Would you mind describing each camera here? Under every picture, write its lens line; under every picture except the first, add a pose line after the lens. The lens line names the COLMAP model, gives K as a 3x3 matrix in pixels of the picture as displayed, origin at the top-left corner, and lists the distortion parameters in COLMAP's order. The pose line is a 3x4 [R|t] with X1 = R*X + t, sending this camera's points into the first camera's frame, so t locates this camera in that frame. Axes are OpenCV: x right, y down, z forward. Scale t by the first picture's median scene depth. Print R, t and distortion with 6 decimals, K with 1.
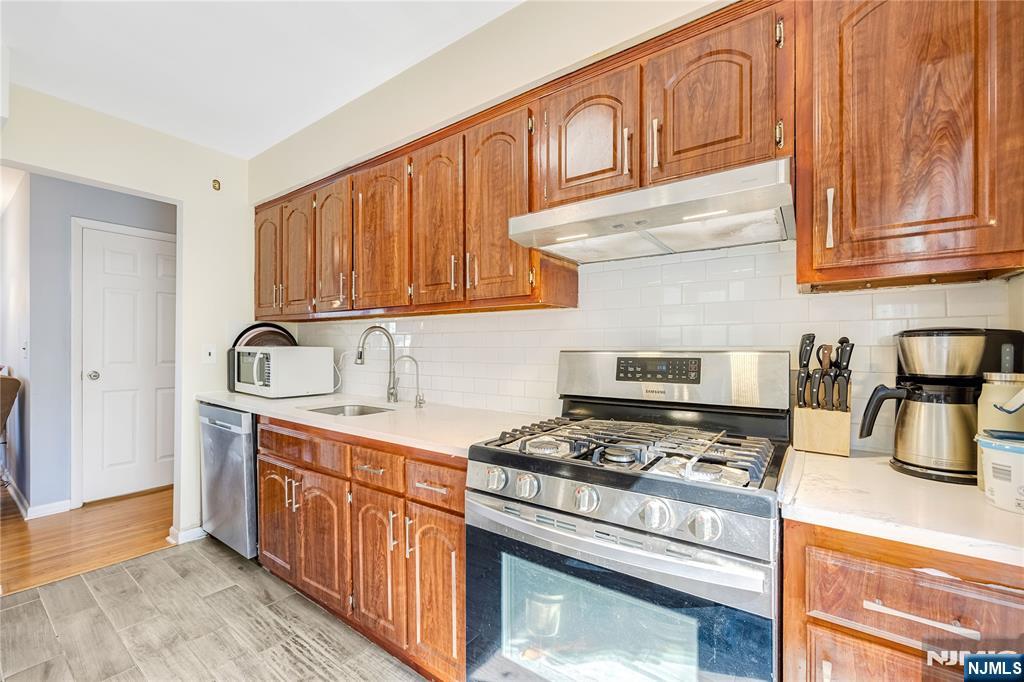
lens RADIAL K [[416.0, 0, 510.8], [0, 416.0, 351.5], [0, 0, 1]] dist [-0.004369, -0.000057]
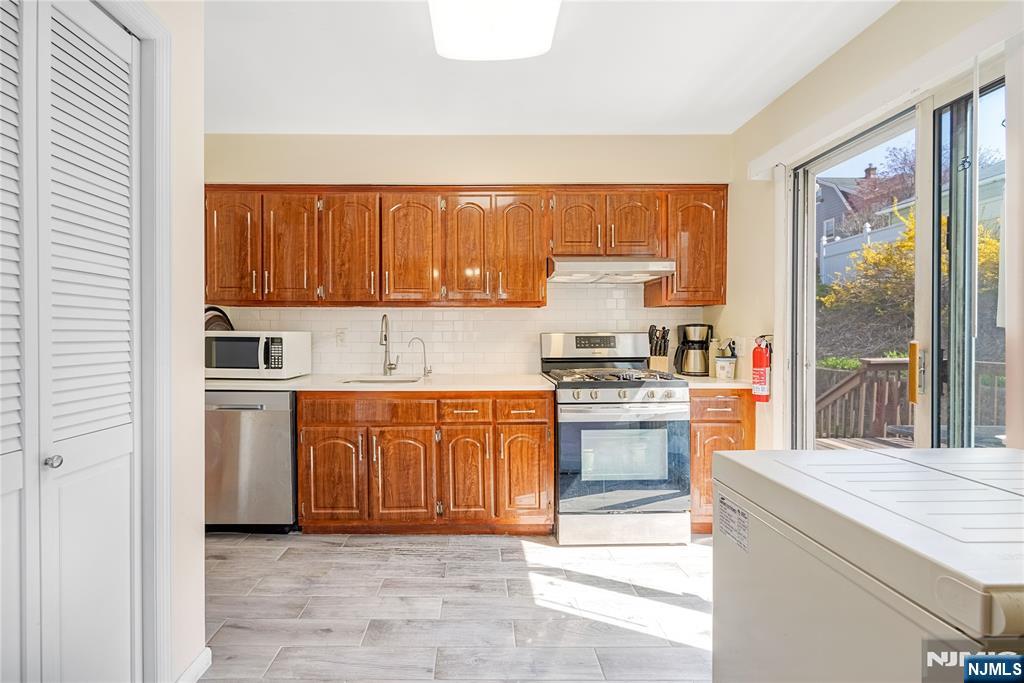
lens RADIAL K [[416.0, 0, 508.9], [0, 416.0, 336.0], [0, 0, 1]] dist [-0.004369, -0.000057]
pose [[0.787683, -0.011721, 0.615969, -1.207241], [0.009335, 0.999931, 0.007090, -0.002875], [-0.616010, 0.000165, 0.787738, -0.314185]]
